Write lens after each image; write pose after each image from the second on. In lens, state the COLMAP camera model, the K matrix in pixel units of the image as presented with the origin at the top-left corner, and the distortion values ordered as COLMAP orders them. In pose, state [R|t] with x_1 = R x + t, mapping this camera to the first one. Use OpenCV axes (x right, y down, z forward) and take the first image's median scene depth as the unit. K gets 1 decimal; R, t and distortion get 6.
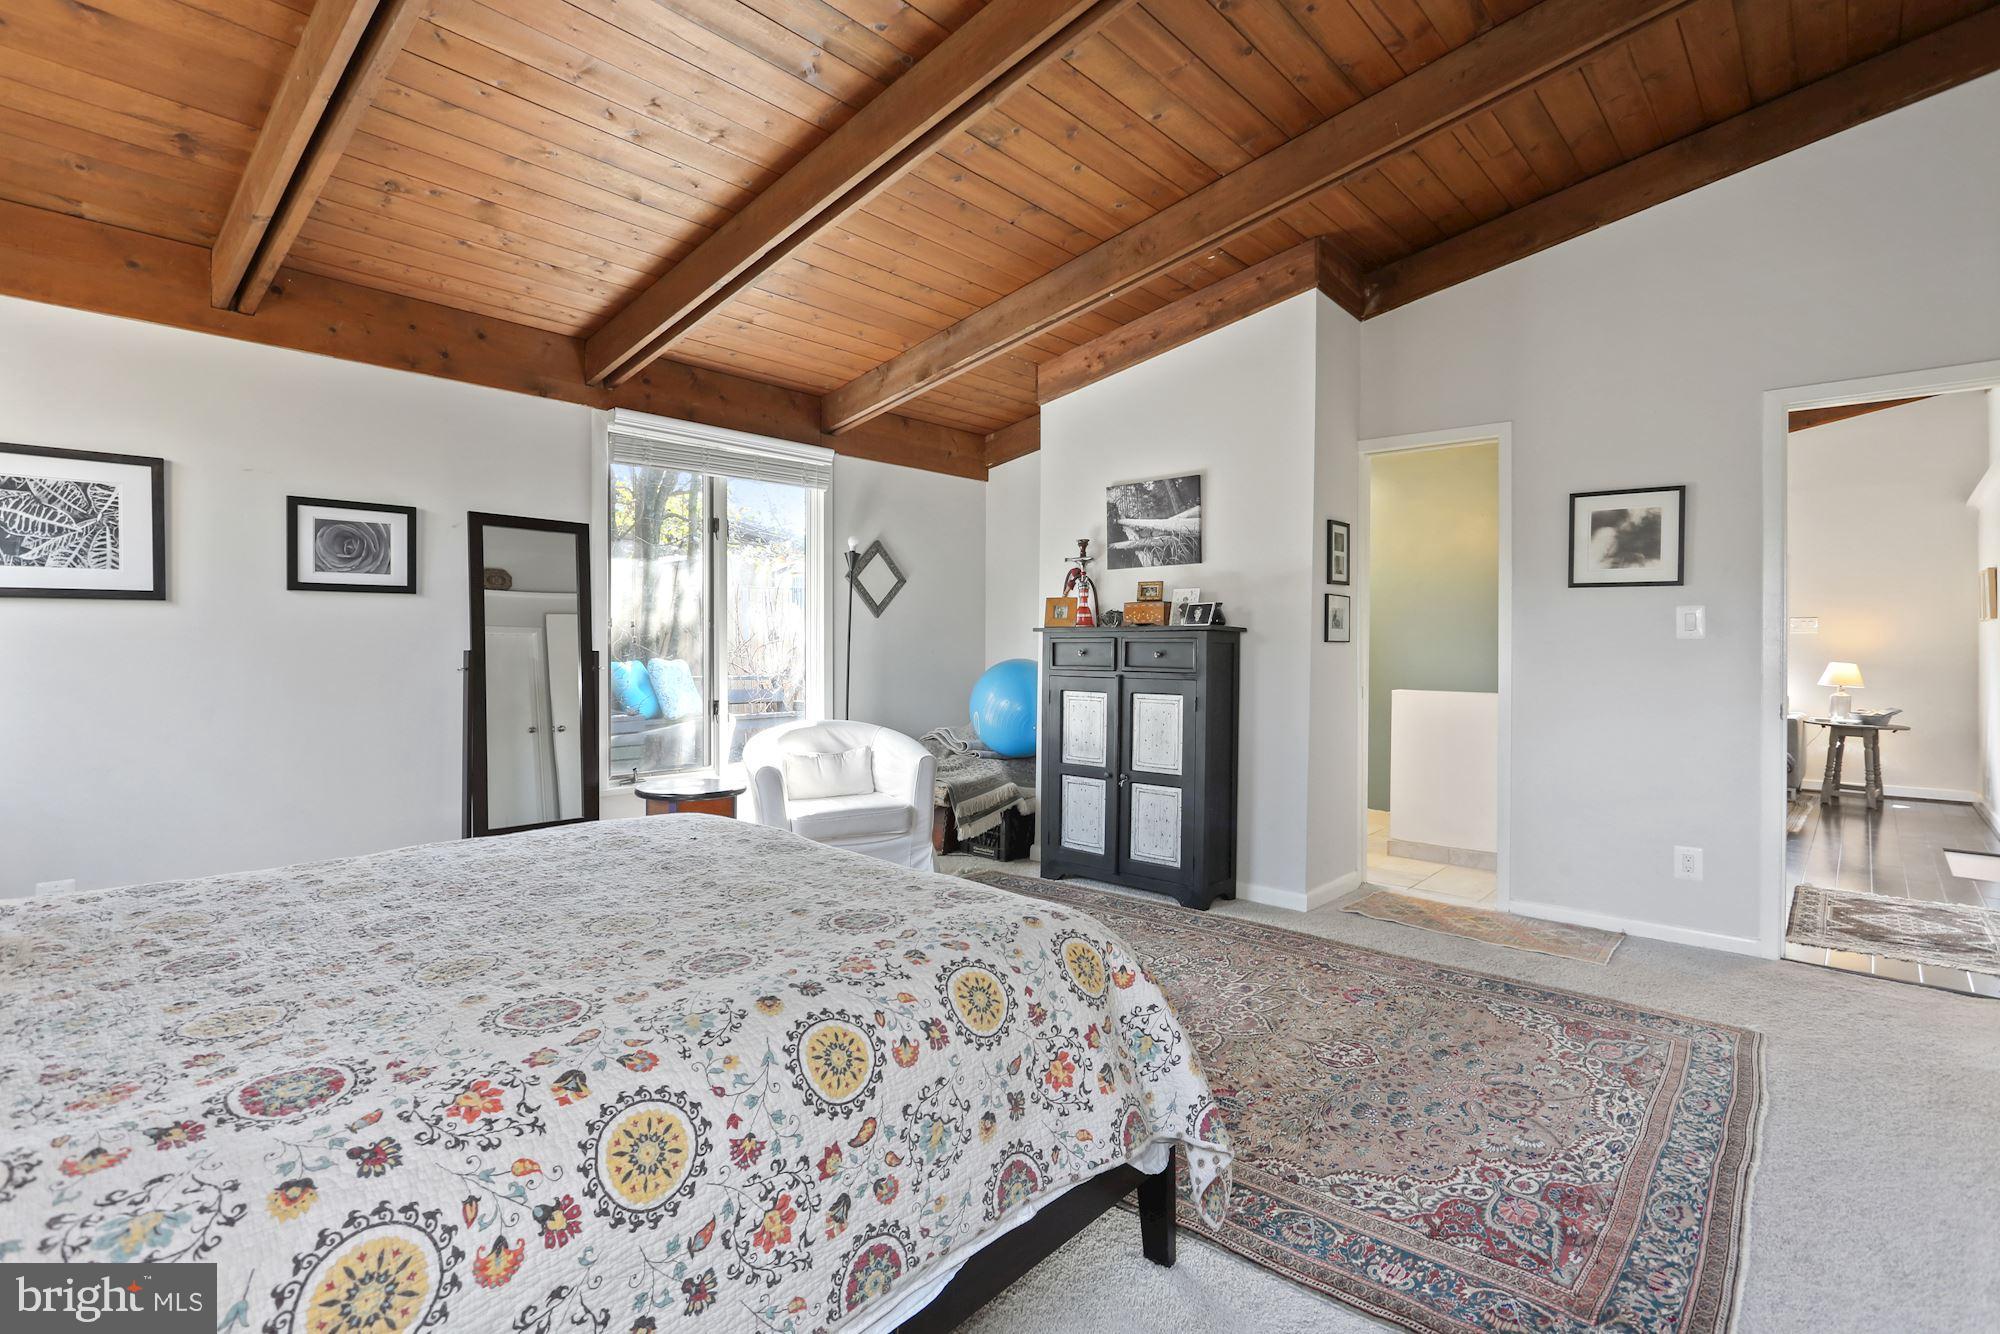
lens RADIAL K [[964.8, 0, 986.4], [0, 964.8, 665.1], [0, 0, 1]] dist [-0.001409, 0.000818]
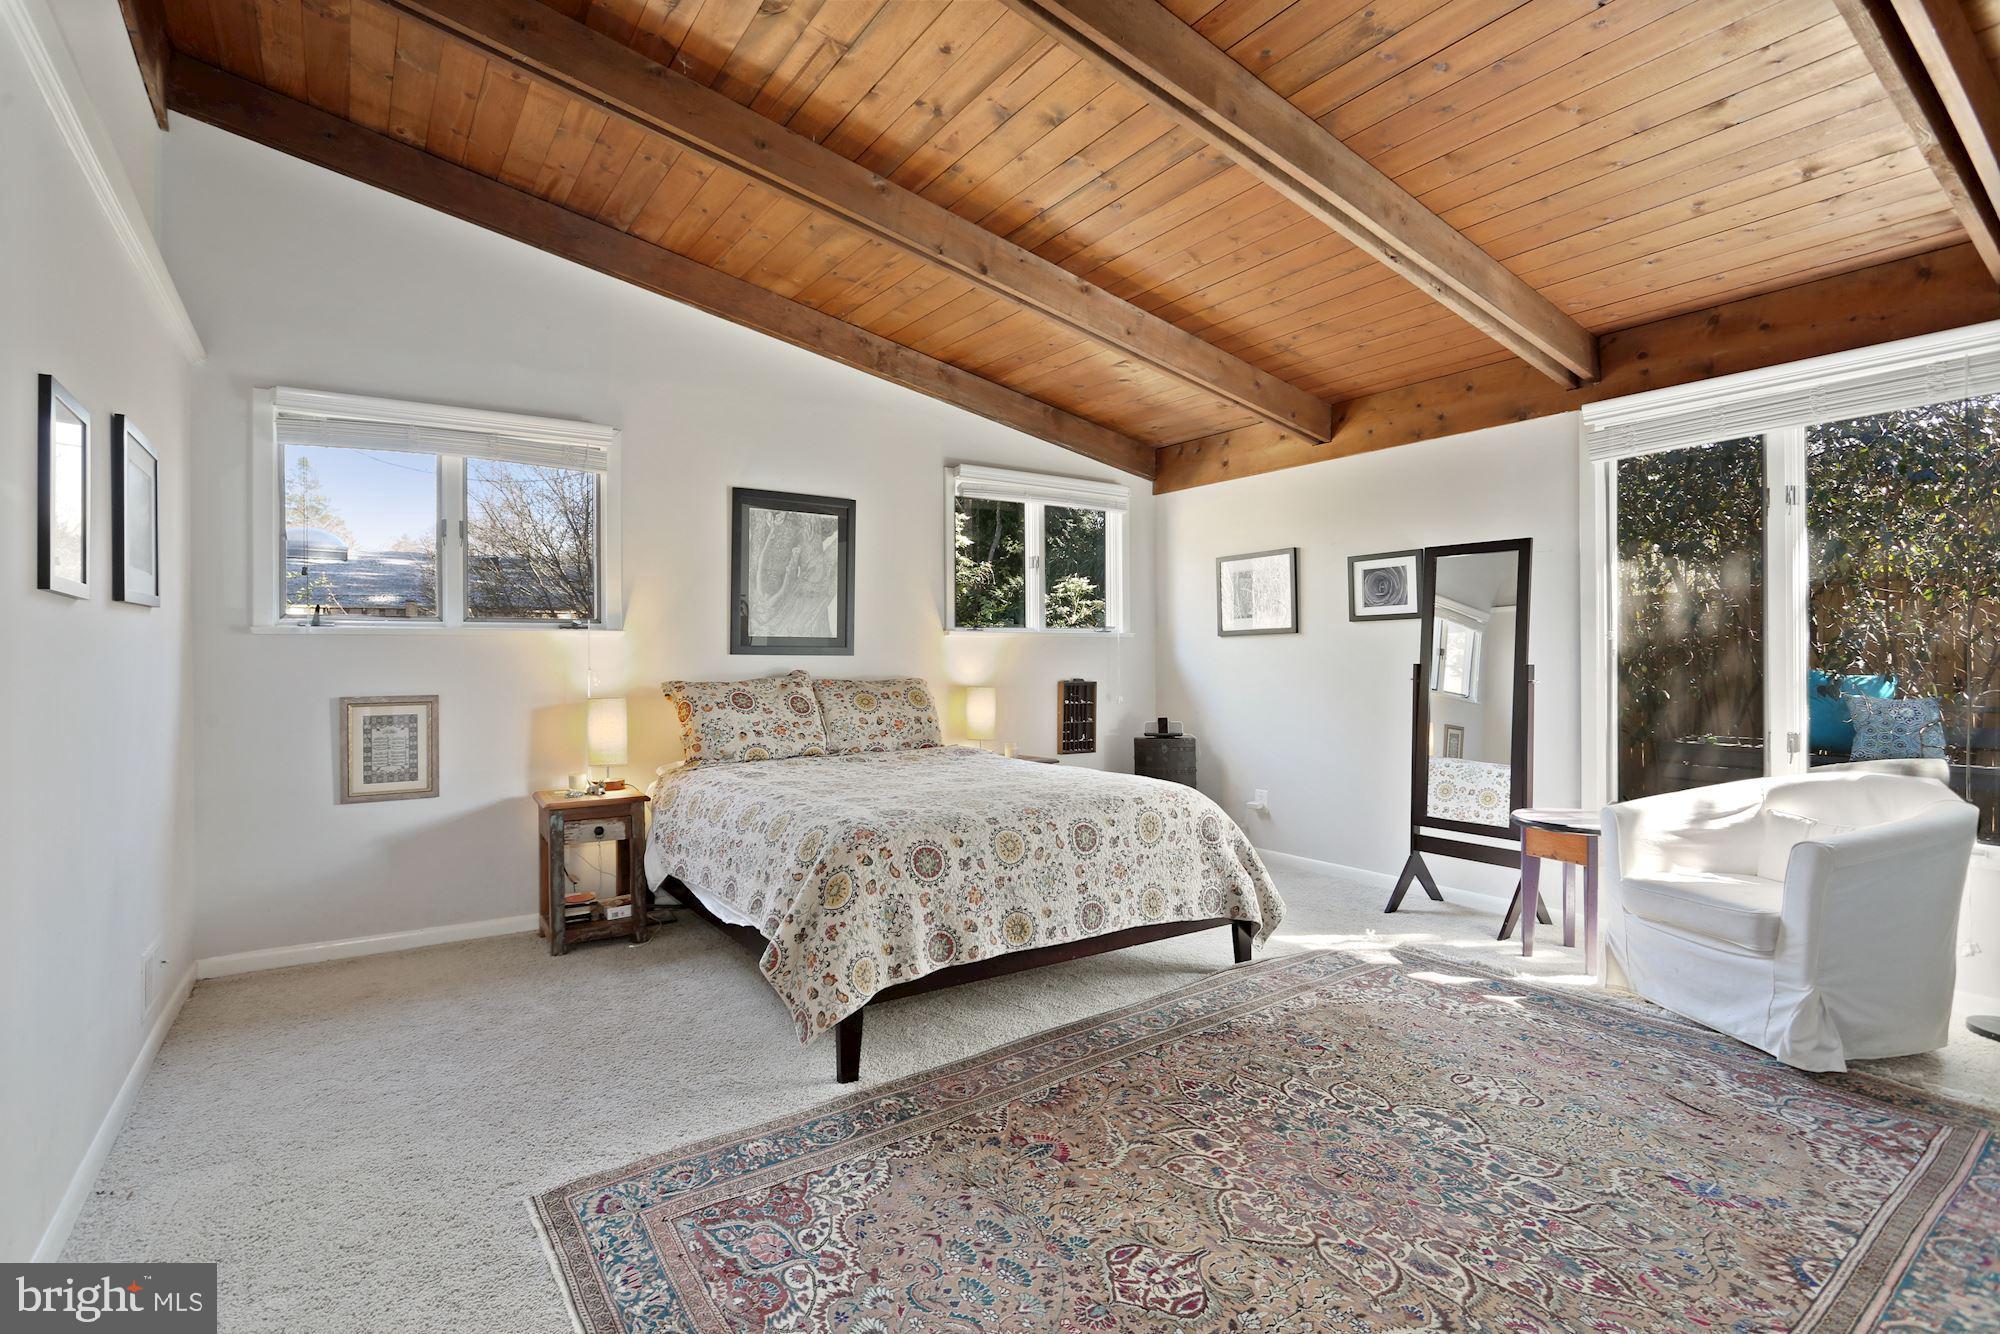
lens RADIAL K [[962.8, 0, 1000.0], [0, 962.8, 667.0], [0, 0, 1]] dist [0.001586, 0.000273]
pose [[-0.237647, 0.008342, -0.971316, 1.361222], [-0.011821, 0.999864, 0.011479, -0.032965], [0.971280, 0.014210, -0.237516, 1.374050]]
